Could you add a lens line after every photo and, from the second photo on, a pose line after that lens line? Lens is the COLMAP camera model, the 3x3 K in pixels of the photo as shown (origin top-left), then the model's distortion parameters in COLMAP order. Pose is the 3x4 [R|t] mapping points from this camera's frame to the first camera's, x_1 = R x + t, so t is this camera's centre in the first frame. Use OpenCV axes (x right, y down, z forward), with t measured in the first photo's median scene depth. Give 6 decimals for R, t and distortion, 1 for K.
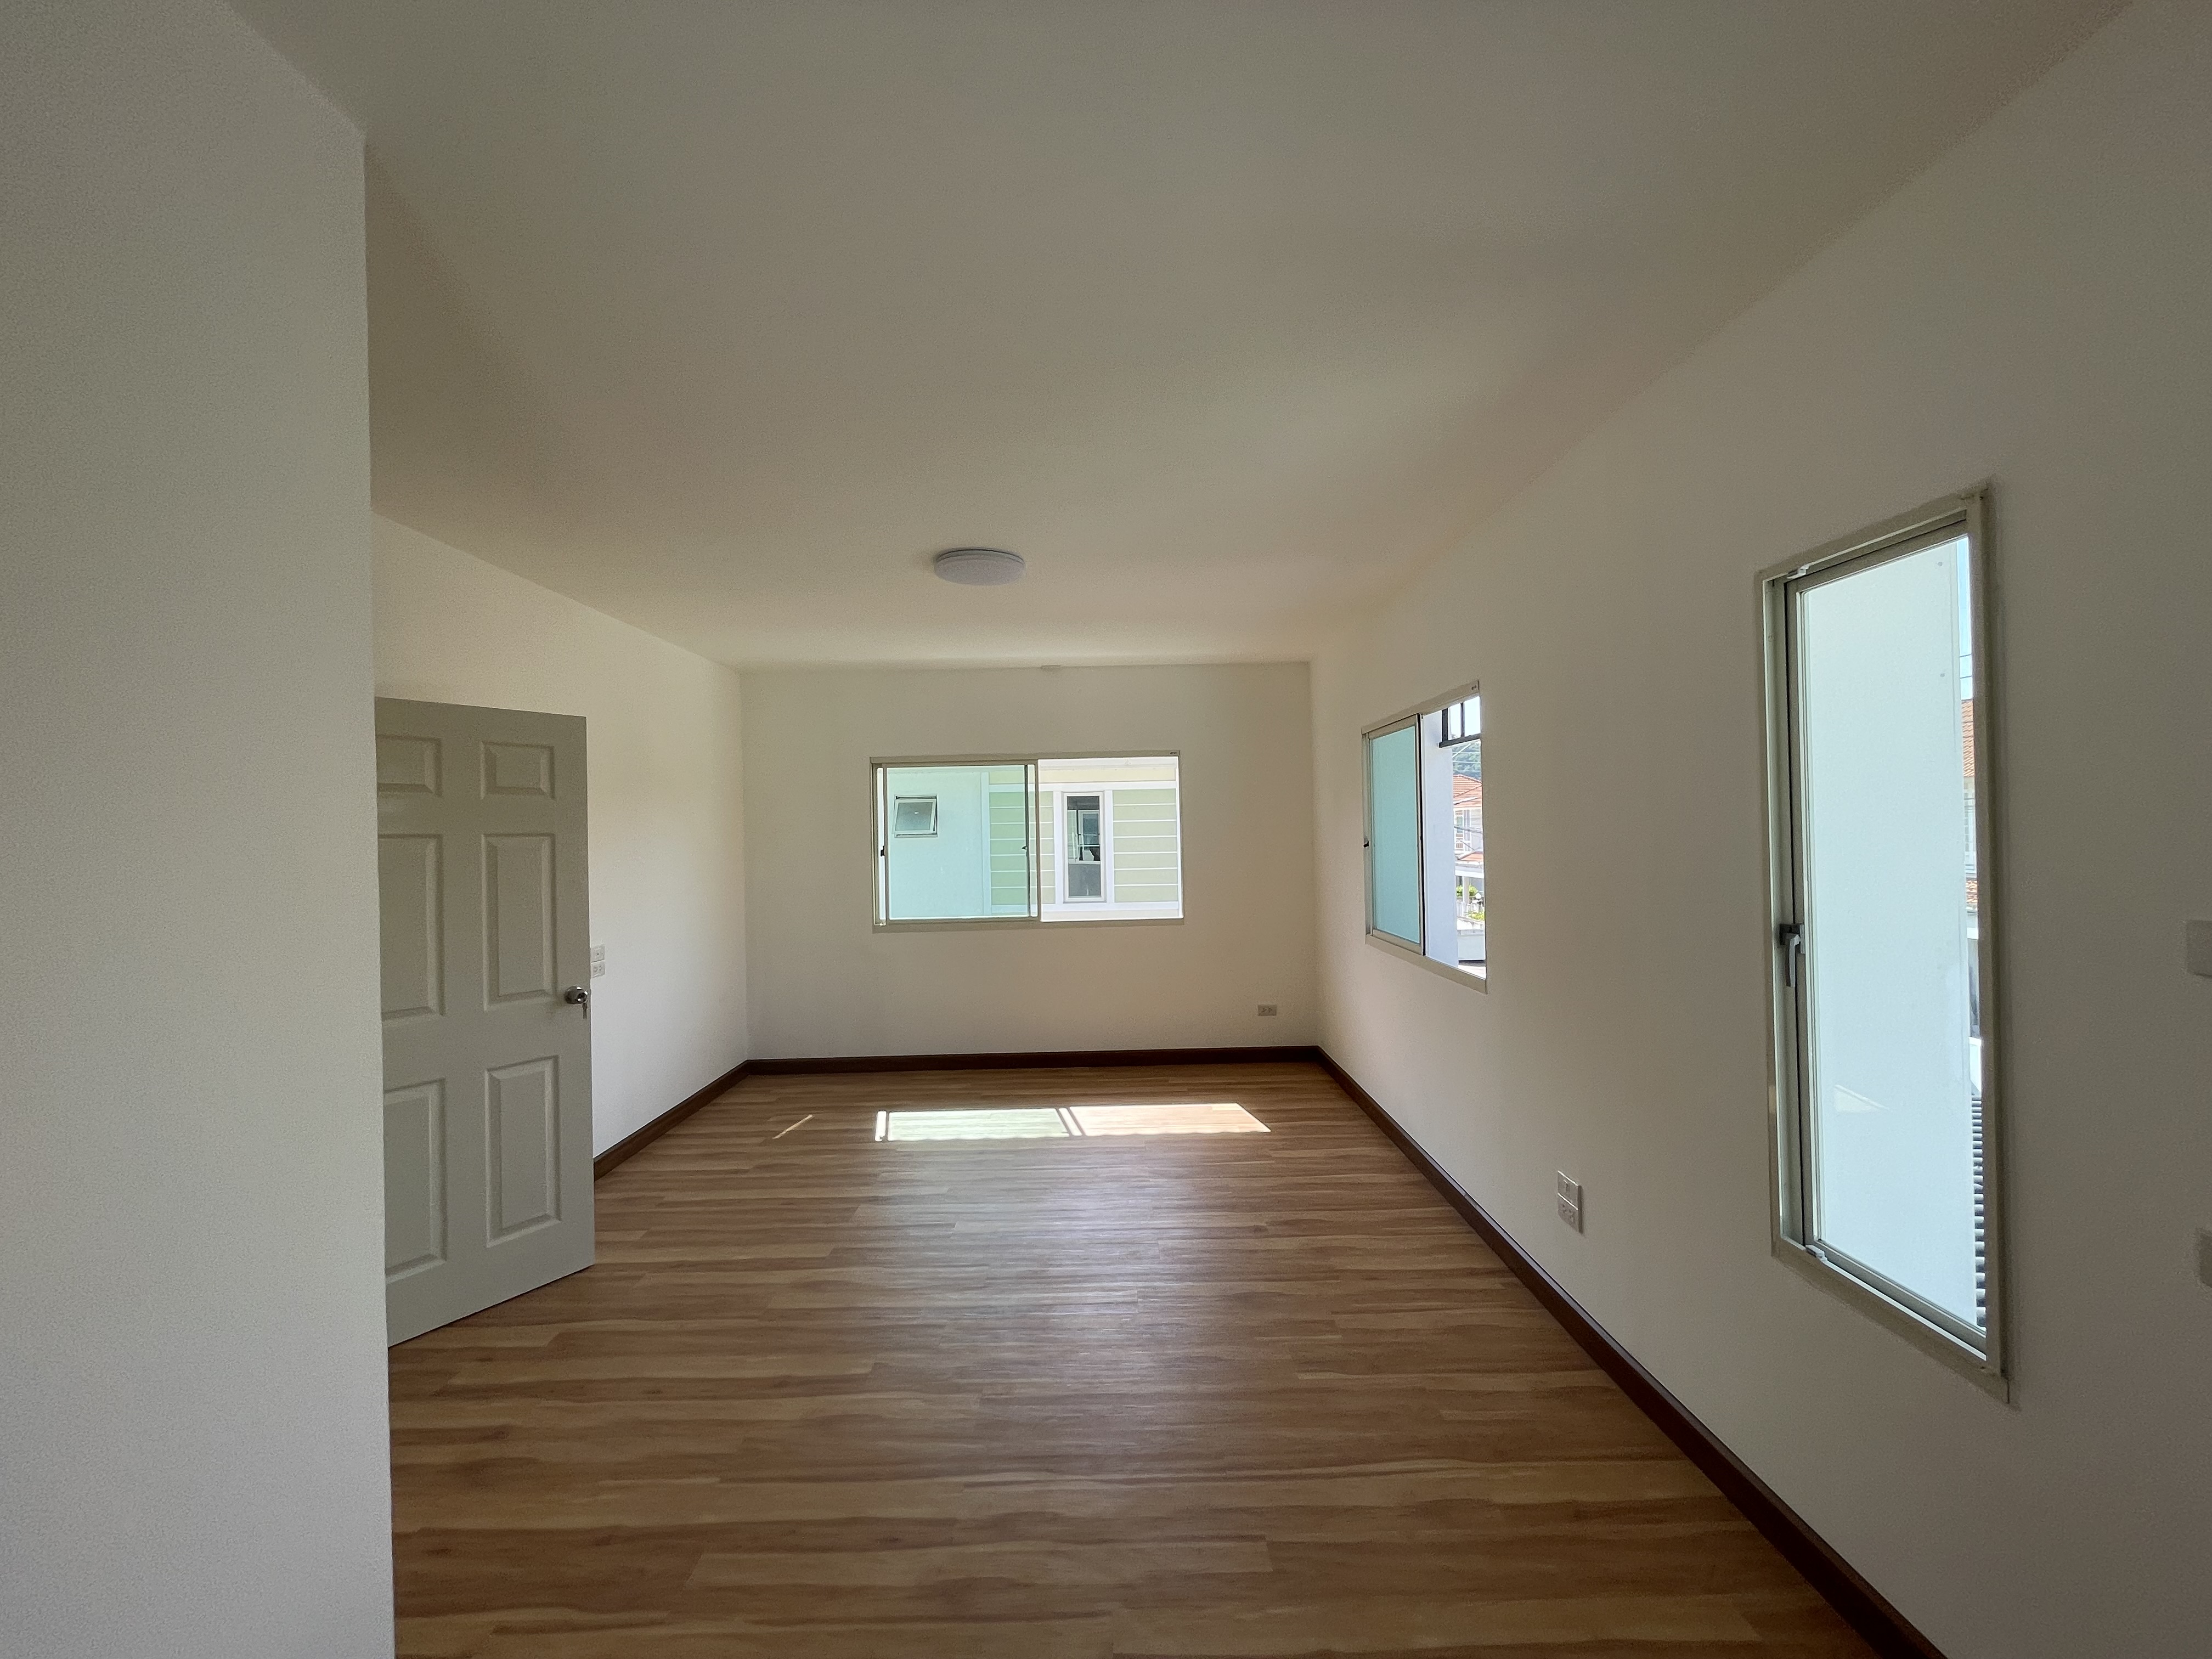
lens RADIAL K [[890.7, 0, 1107.6], [0, 890.7, 832.9], [0, 0, 1]] dist [-0.003374, 0.000032]
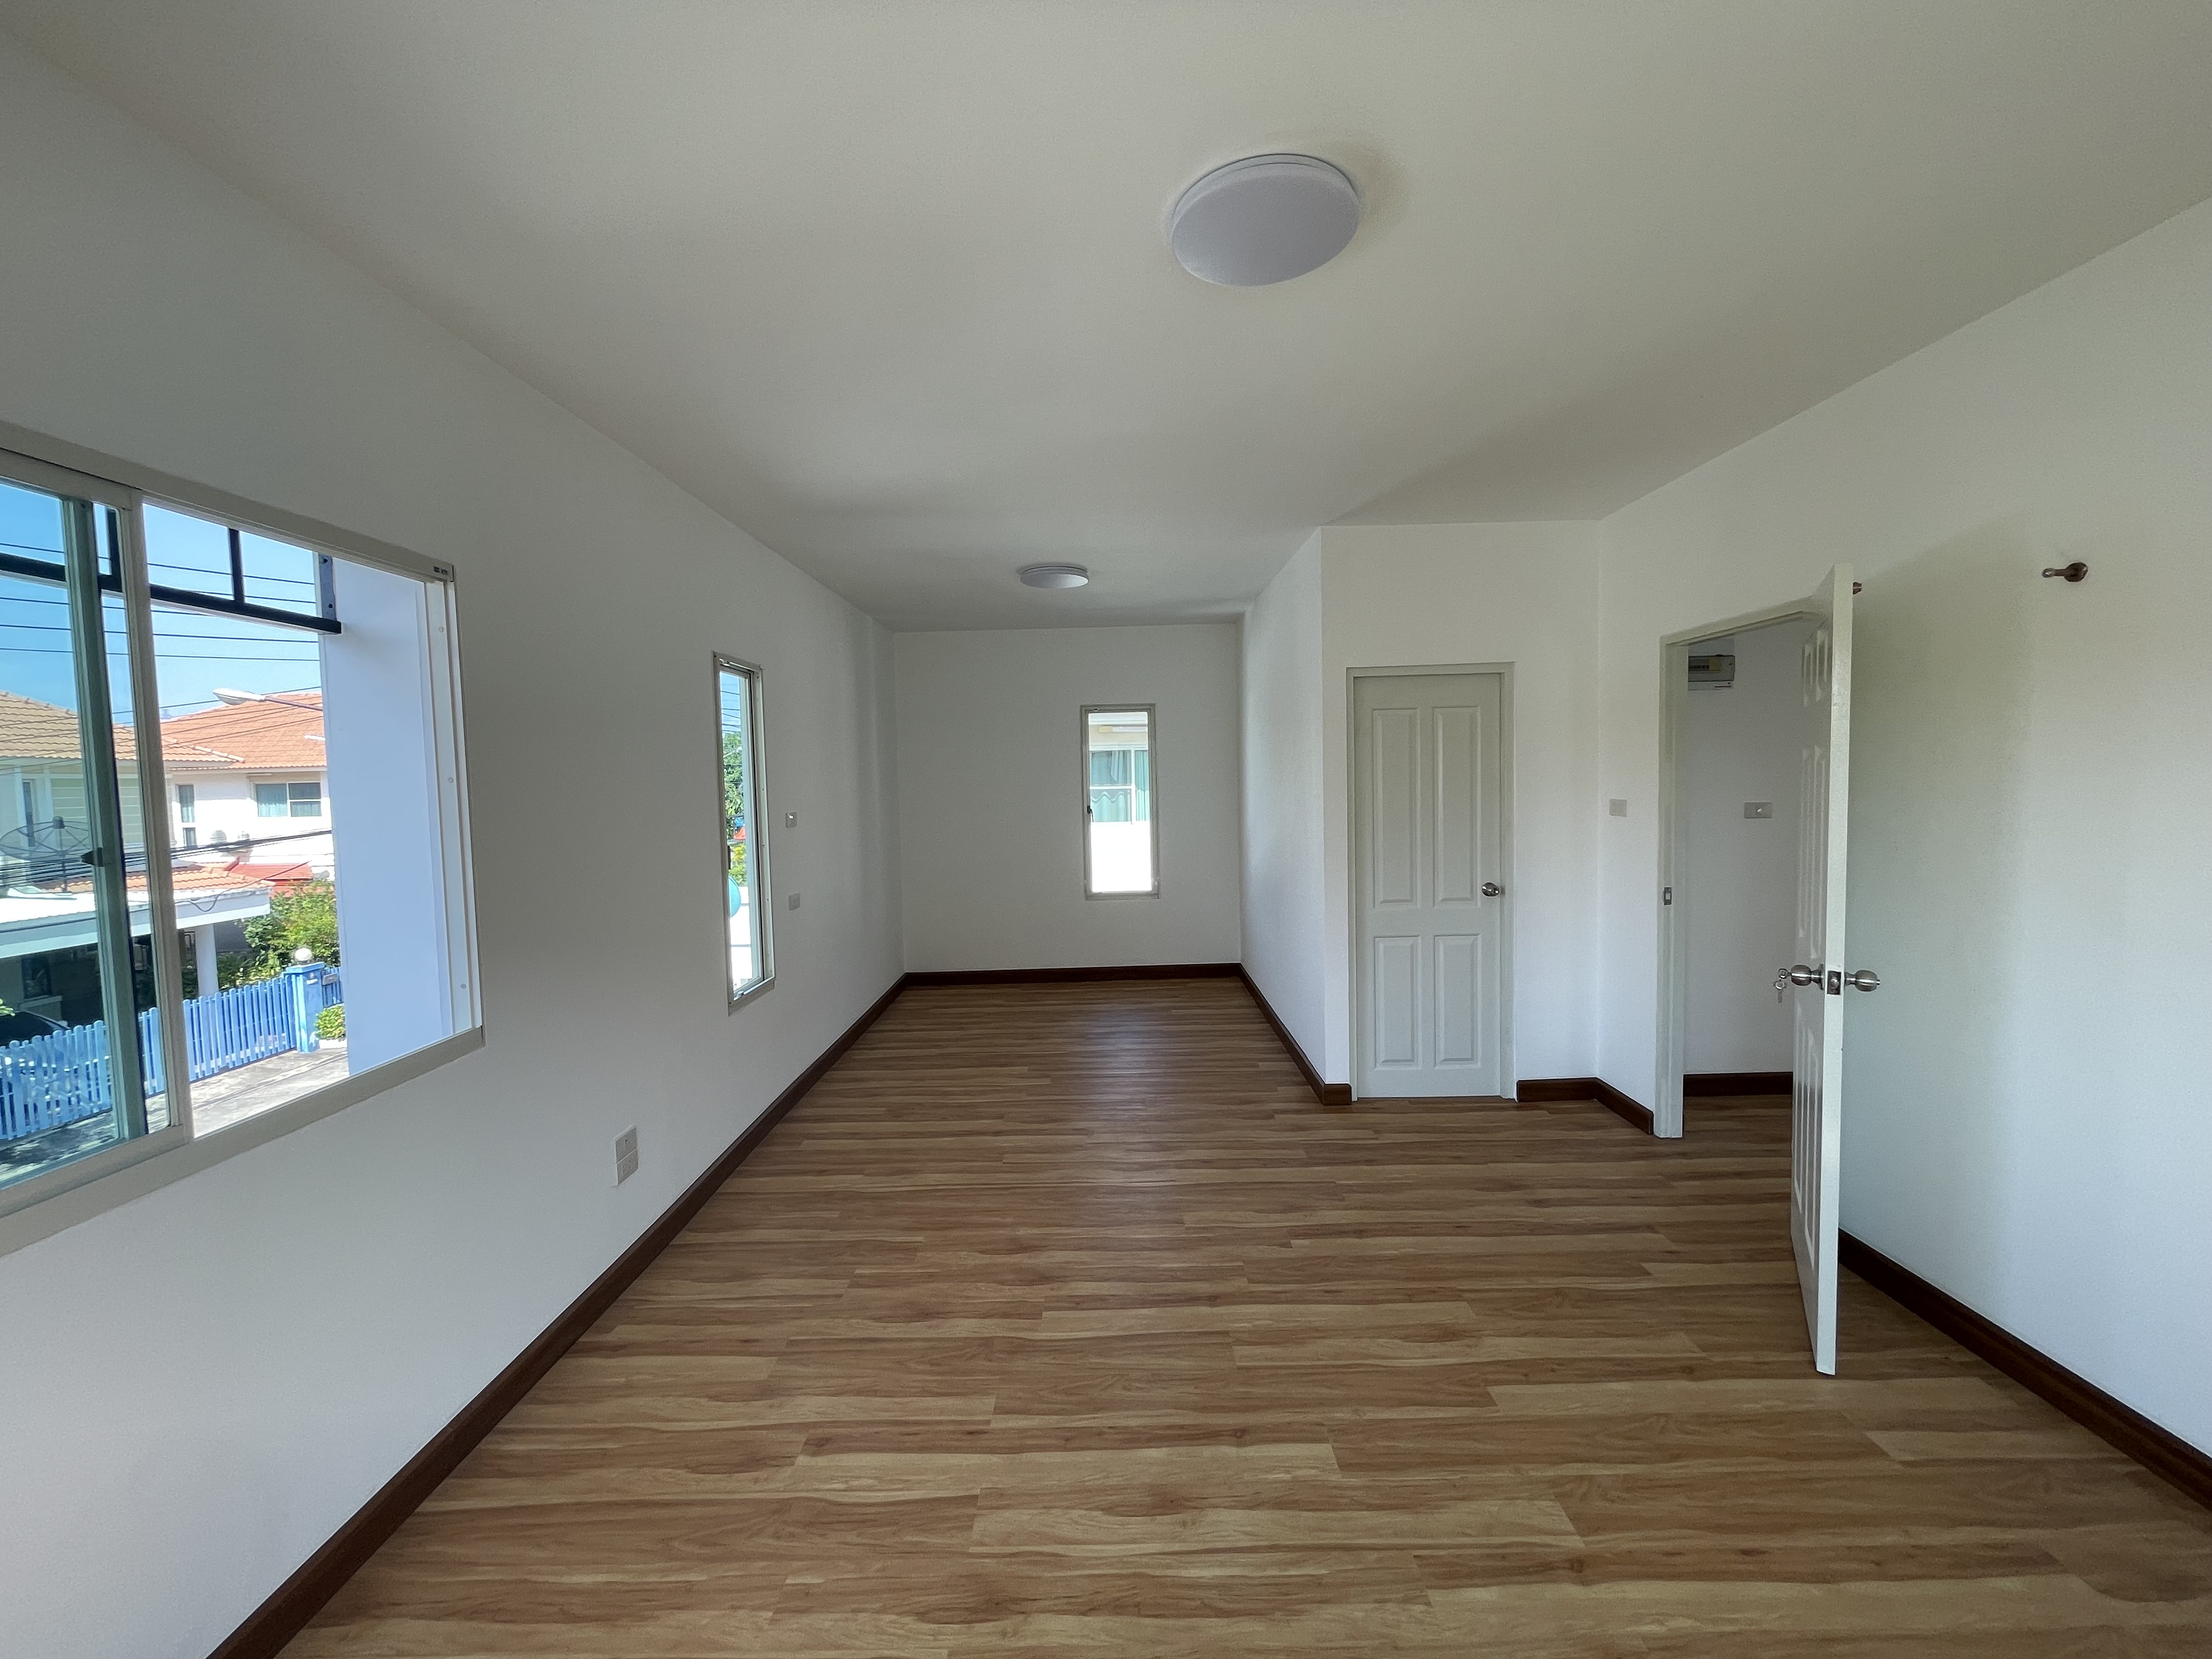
lens RADIAL K [[890.7, 0, 1107.6], [0, 890.7, 832.9], [0, 0, 1]] dist [-0.003374, 0.000032]
pose [[-0.999275, 0.037144, 0.008390, -0.060419], [0.037601, 0.997297, 0.063119, 0.001482], [-0.006022, 0.063388, -0.997971, 2.105171]]
